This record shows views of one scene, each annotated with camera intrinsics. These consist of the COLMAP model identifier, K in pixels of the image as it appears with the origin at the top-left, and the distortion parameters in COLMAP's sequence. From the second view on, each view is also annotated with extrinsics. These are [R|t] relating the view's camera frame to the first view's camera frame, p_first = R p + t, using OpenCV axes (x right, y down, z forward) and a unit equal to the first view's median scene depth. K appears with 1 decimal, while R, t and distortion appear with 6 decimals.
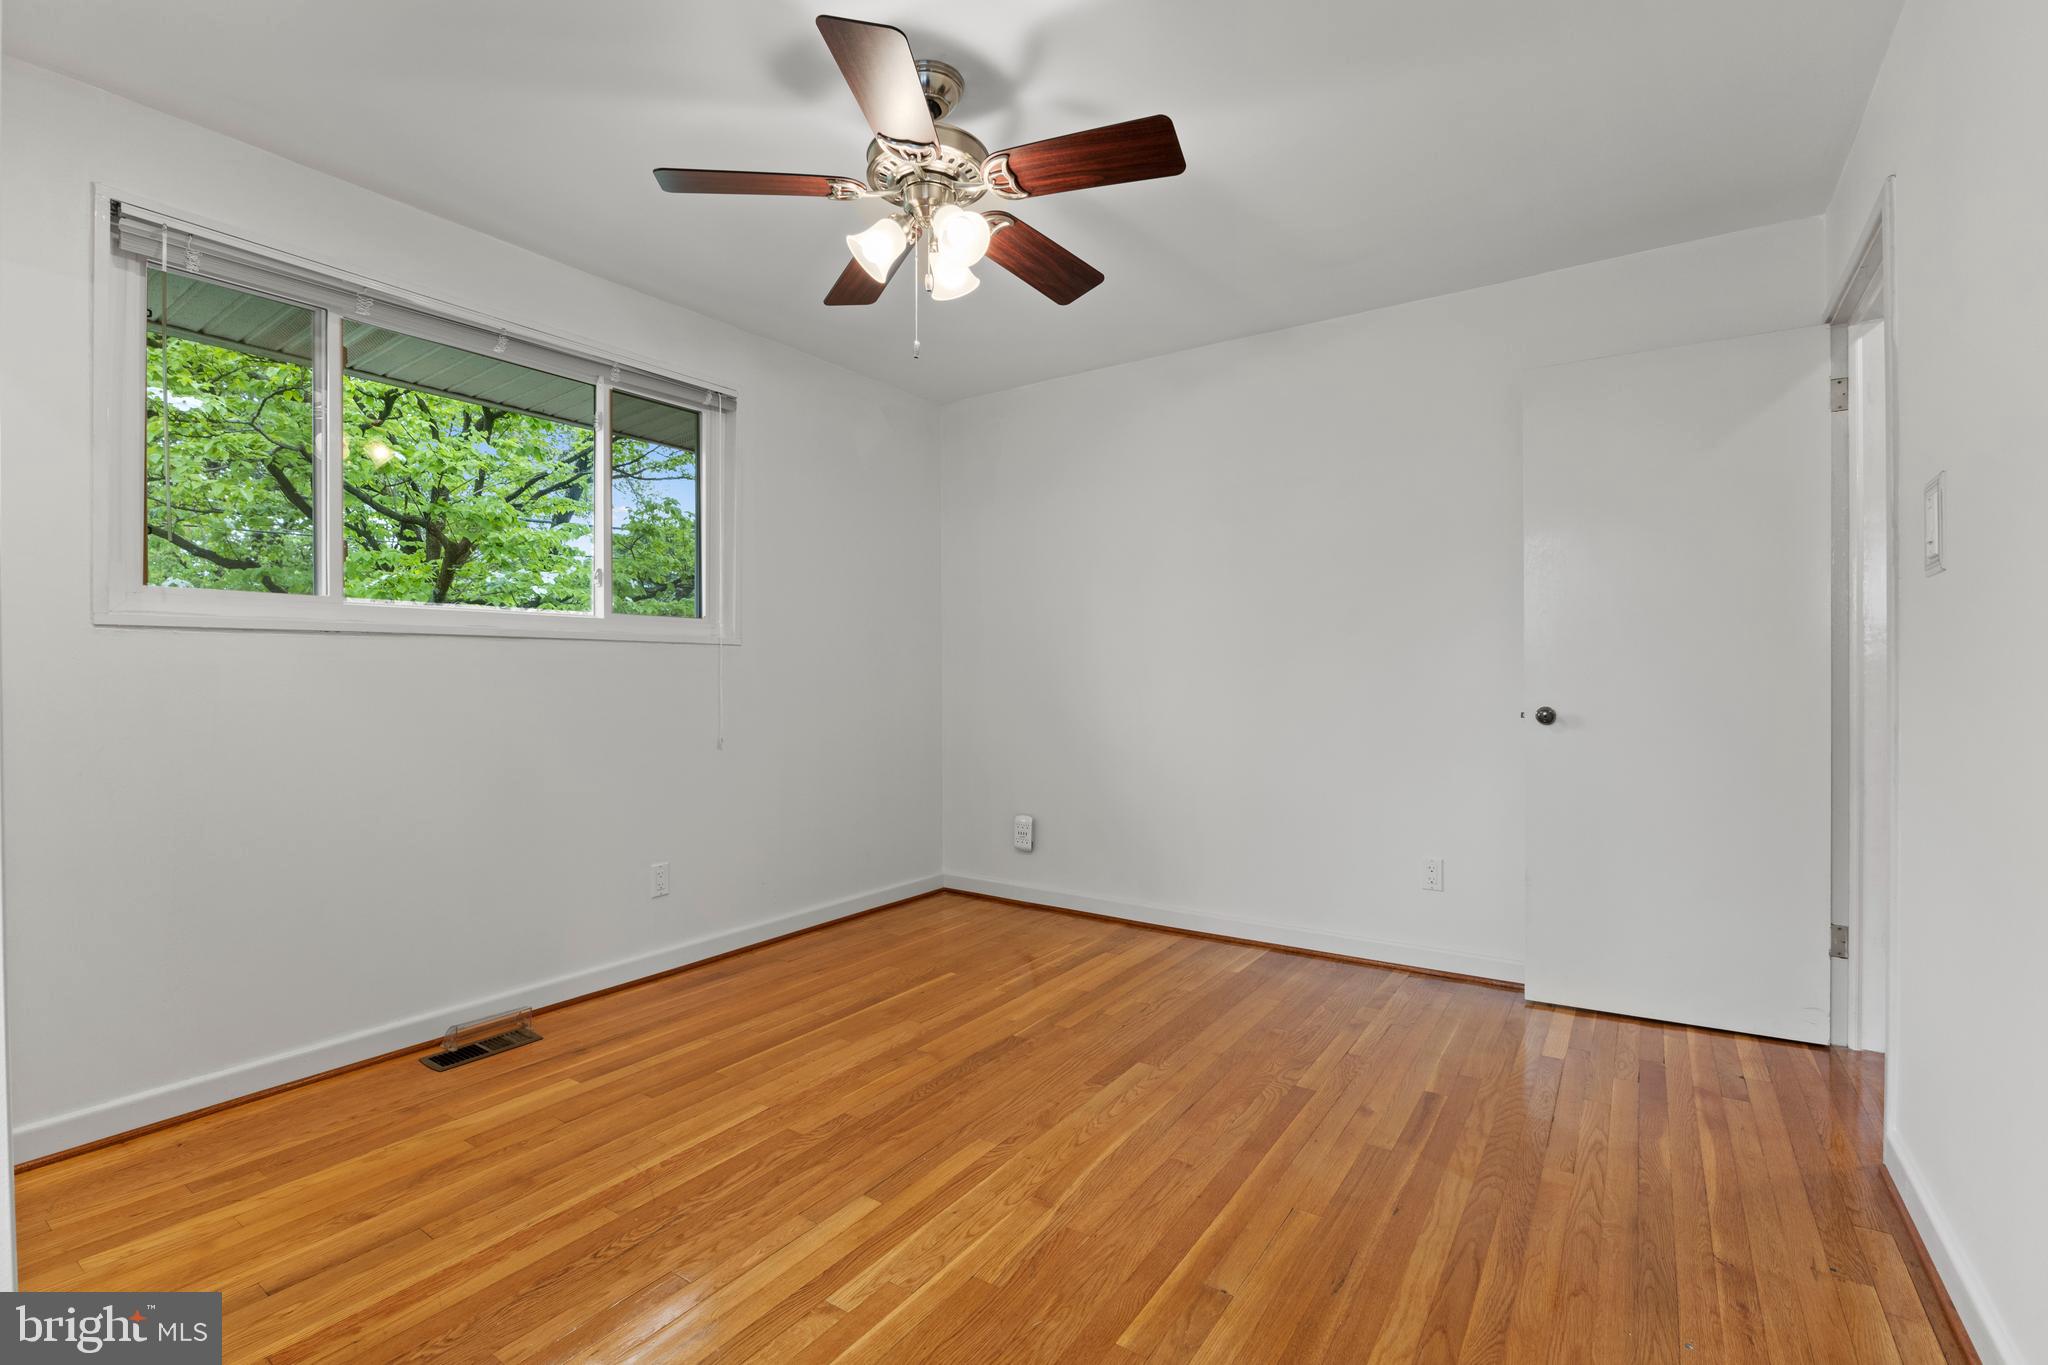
lens RADIAL K [[915.5, 0, 1026.8], [0, 915.5, 675.0], [0, 0, 1]] dist [-0.009245, -0.000915]
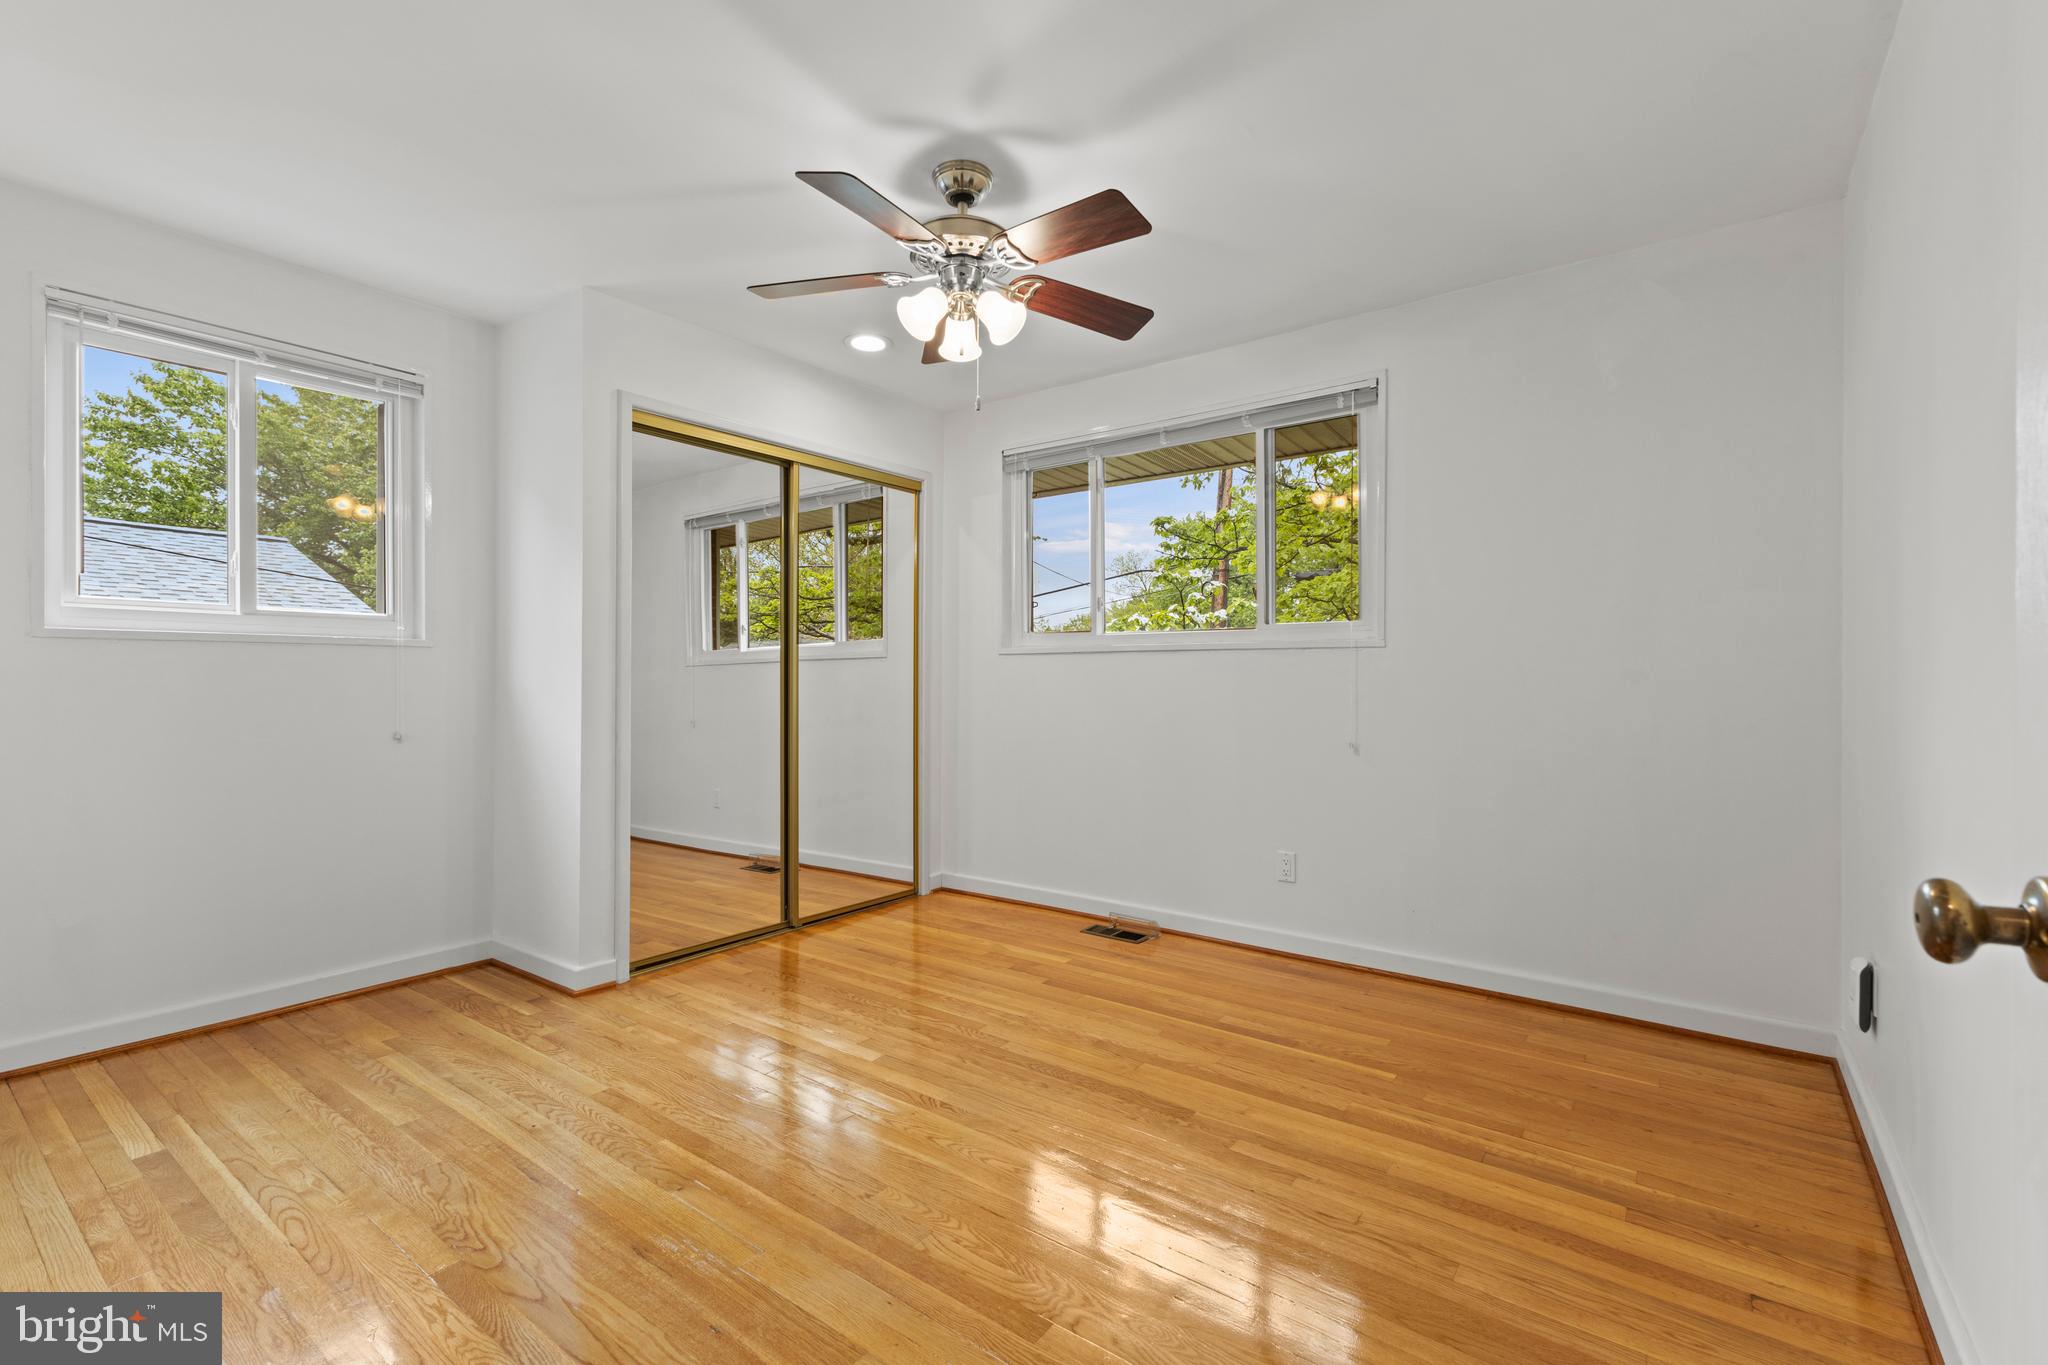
lens RADIAL K [[894.2, 0, 1028.4], [0, 894.2, 675.5], [0, 0, 1]] dist [0.007419, -0.000110]
pose [[-0.045859, 0.001424, -0.998947, 0.817468], [0.000736, 0.999999, 0.001392, -0.006869], [0.998948, -0.000672, -0.045860, 0.893373]]
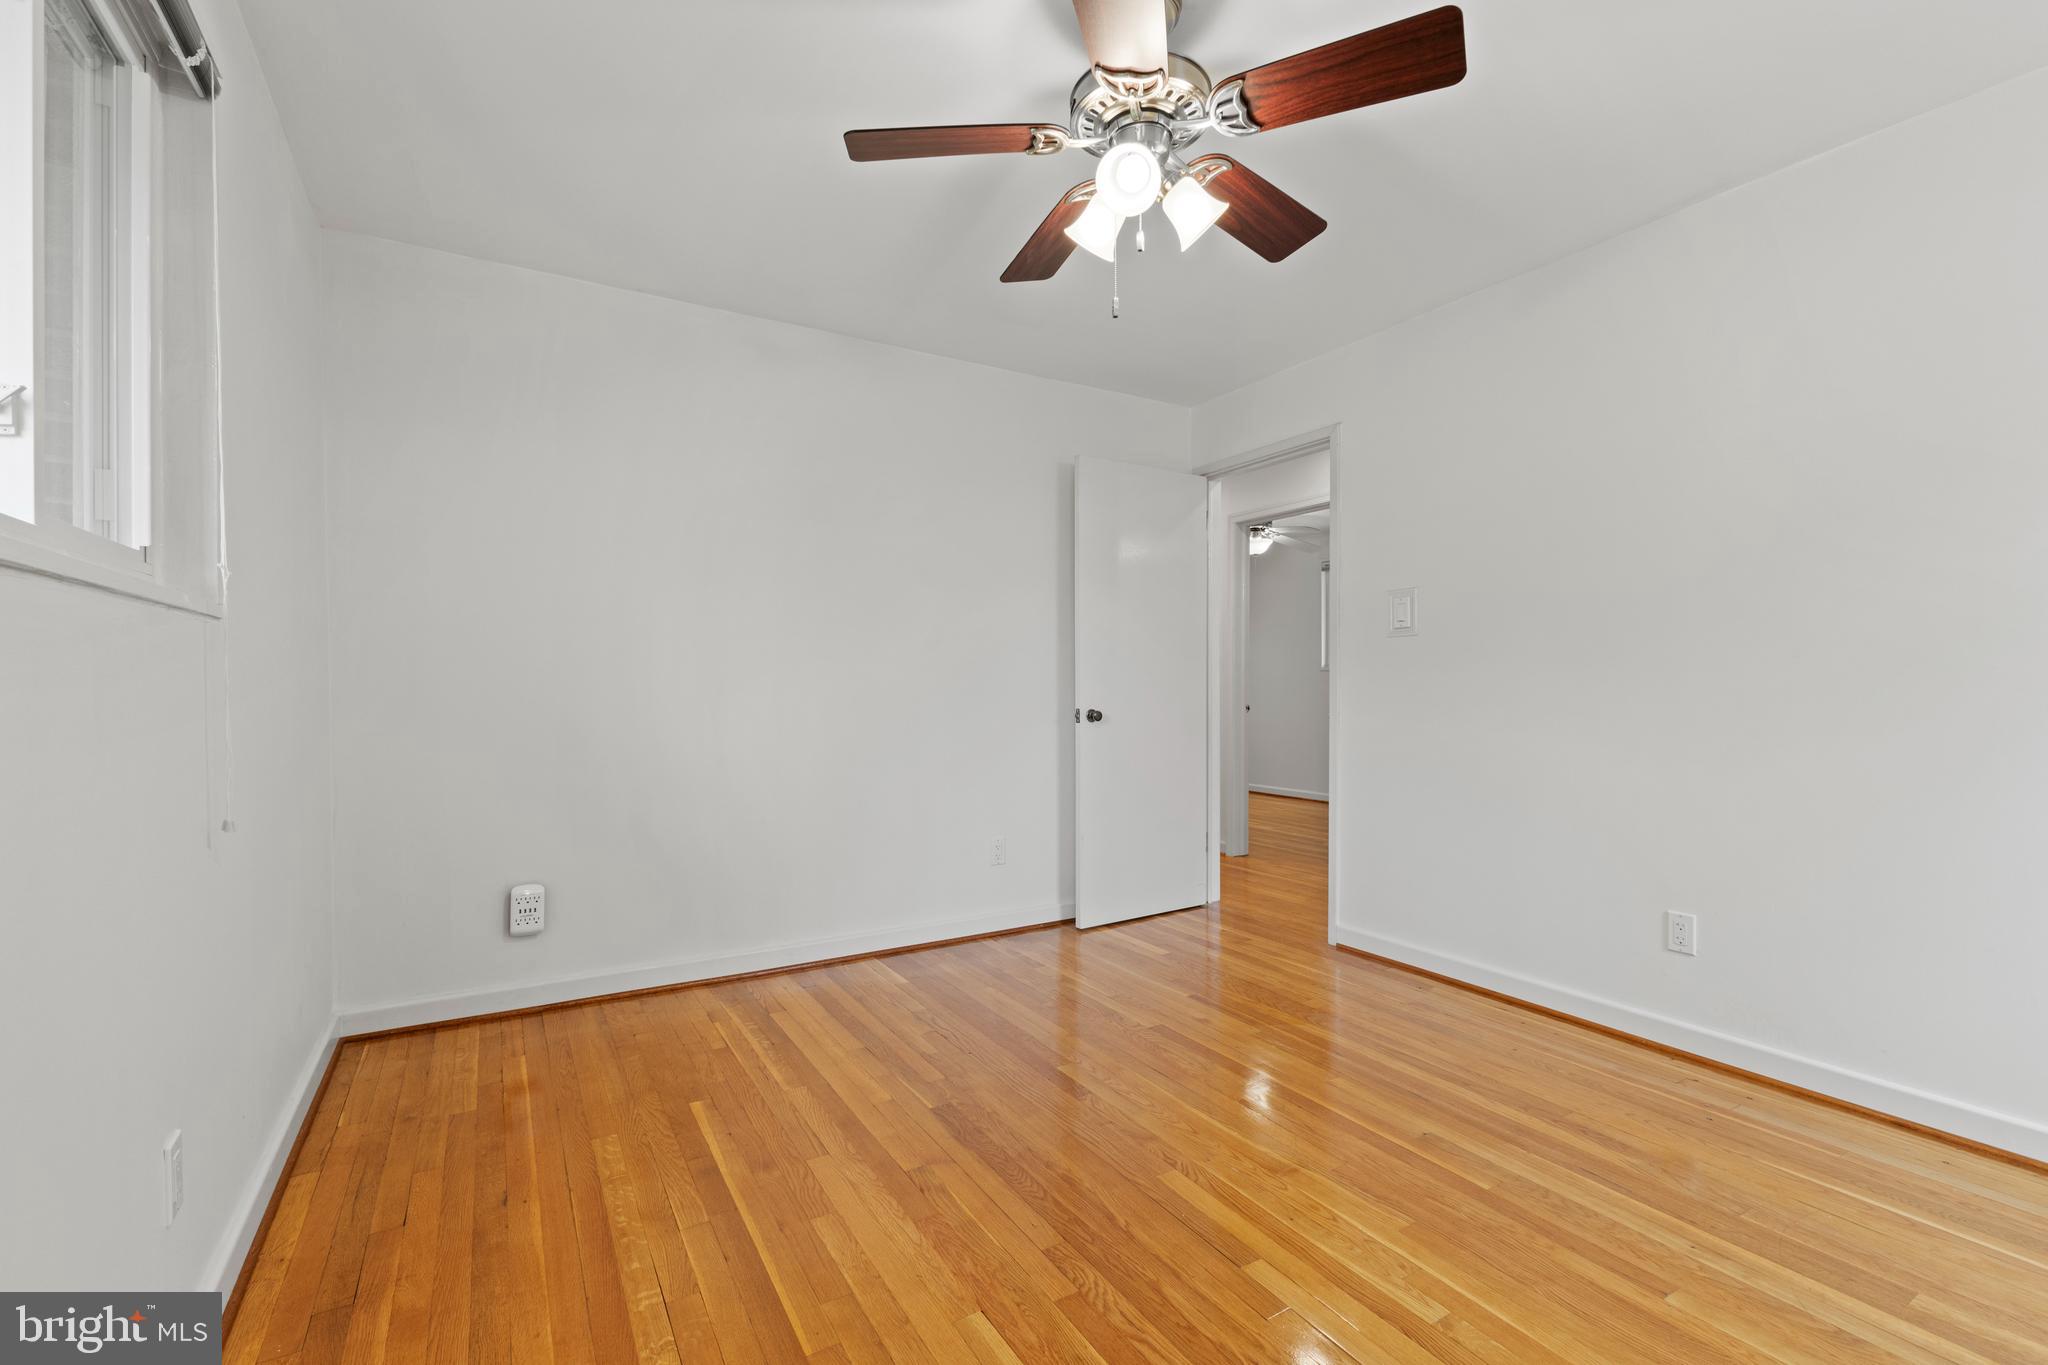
lens RADIAL K [[894.2, 0, 1034.7], [0, 894.2, 690.4], [0, 0, 1]] dist [0.007419, -0.000110]
pose [[0.419247, -0.005740, 0.907854, -0.735232], [0.000704, 0.999982, 0.005997, 0.000435], [-0.907872, -0.001875, 0.419244, 0.568871]]
